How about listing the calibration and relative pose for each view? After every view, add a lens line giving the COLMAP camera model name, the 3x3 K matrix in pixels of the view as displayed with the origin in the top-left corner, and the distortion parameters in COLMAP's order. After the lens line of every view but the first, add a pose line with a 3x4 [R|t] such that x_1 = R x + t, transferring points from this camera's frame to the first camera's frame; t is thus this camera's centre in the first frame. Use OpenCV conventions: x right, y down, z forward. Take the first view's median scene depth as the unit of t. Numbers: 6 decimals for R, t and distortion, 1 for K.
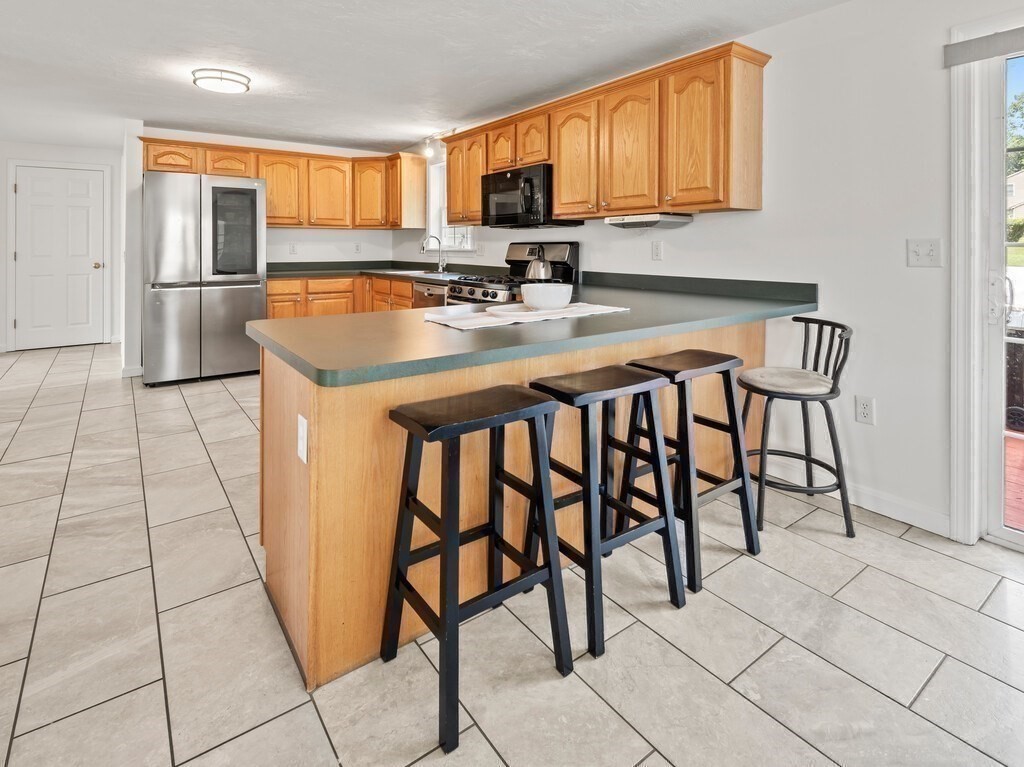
lens RADIAL K [[542.5, 0, 517.7], [0, 542.5, 251.4], [0, 0, 1]] dist [0.020660, -0.008982]
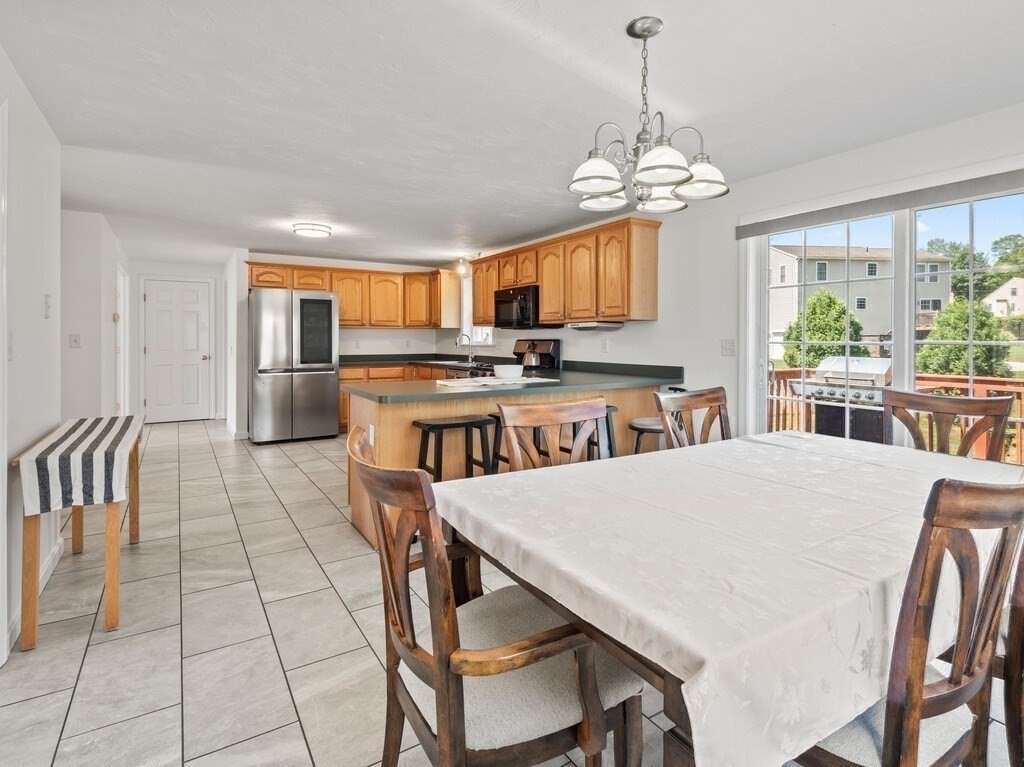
lens RADIAL K [[542.5, 0, 554.8], [0, 542.5, 345.9], [0, 0, 1]] dist [0.020660, -0.008982]
pose [[0.999448, -0.001052, -0.033204, 0.127372], [0.001076, 0.999999, 0.000702, -0.001517], [0.033204, -0.000737, 0.999448, -0.358845]]
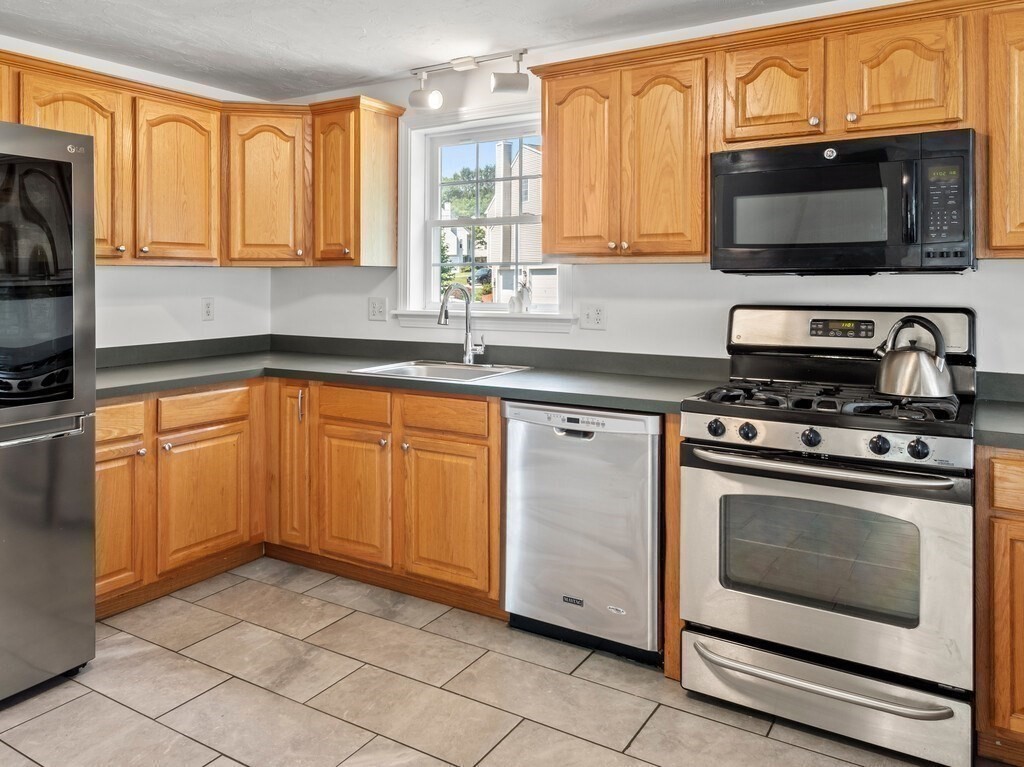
lens RADIAL K [[787.9, 0, 452.0], [0, 787.9, 279.1], [0, 0, 1]] dist [0.013188, 0.007791]
pose [[0.938898, -0.002077, 0.344189, -0.465594], [0.005657, 0.999940, -0.009395, -0.033410], [-0.344148, 0.010768, 0.938853, 0.468760]]
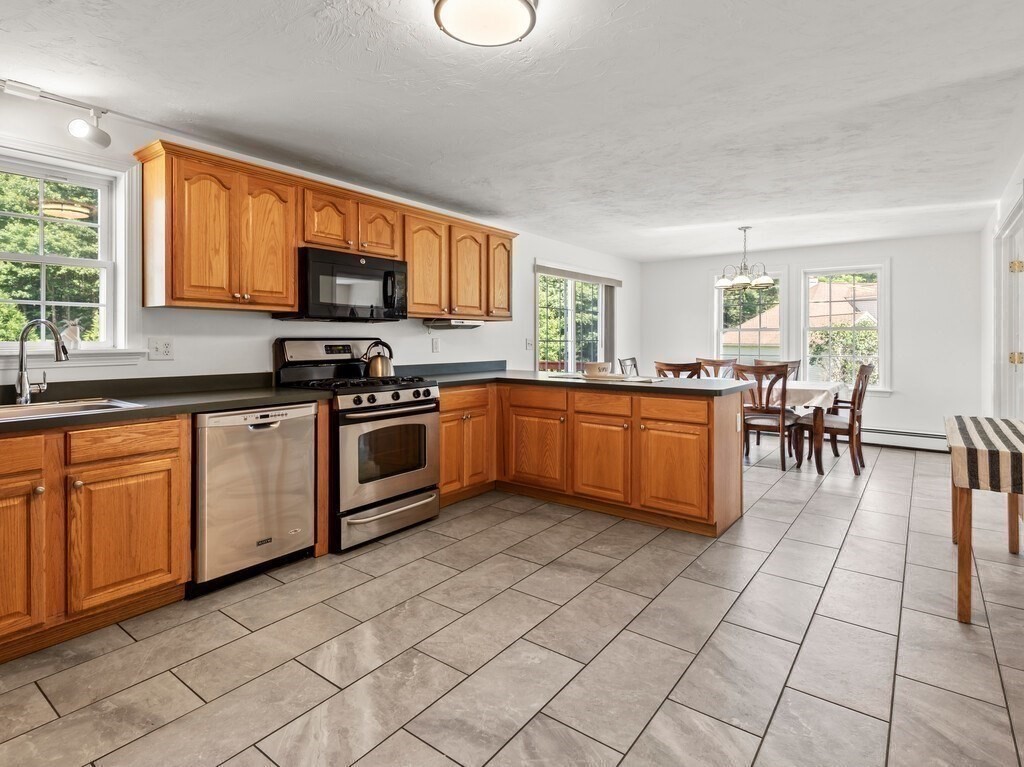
lens RADIAL K [[542.5, 0, 527.0], [0, 542.5, 336.4], [0, 0, 1]] dist [0.020660, -0.008982]
pose [[-0.304274, 0.002347, 0.952582, -0.833578], [0.009186, 0.999958, 0.000471, -0.016205], [-0.952540, 0.008893, -0.304283, 0.913602]]
